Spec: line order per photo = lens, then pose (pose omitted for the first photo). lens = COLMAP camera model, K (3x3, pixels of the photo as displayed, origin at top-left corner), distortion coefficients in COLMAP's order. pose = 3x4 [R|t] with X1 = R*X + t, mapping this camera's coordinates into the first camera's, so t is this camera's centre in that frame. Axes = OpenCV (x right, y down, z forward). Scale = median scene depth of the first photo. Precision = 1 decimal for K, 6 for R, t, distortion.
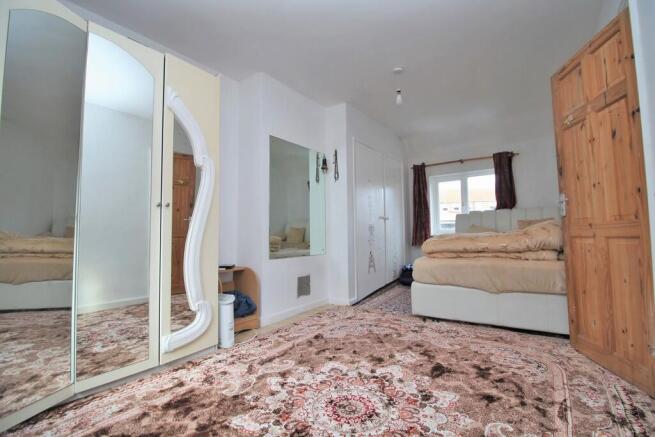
lens RADIAL K [[300.7, 0, 336.0], [0, 300.7, 220.1], [0, 0, 1]] dist [0.002697, -0.016545]
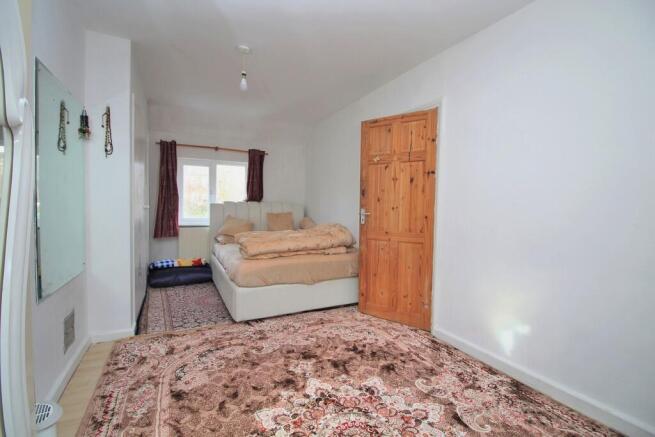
lens RADIAL K [[300.7, 0, 336.0], [0, 300.7, 220.1], [0, 0, 1]] dist [0.002697, -0.016545]
pose [[0.479239, -0.014801, 0.877560, -0.564525], [-0.066653, 0.996357, 0.053204, -0.099577], [-0.875150, -0.083990, 0.476507, 0.424394]]
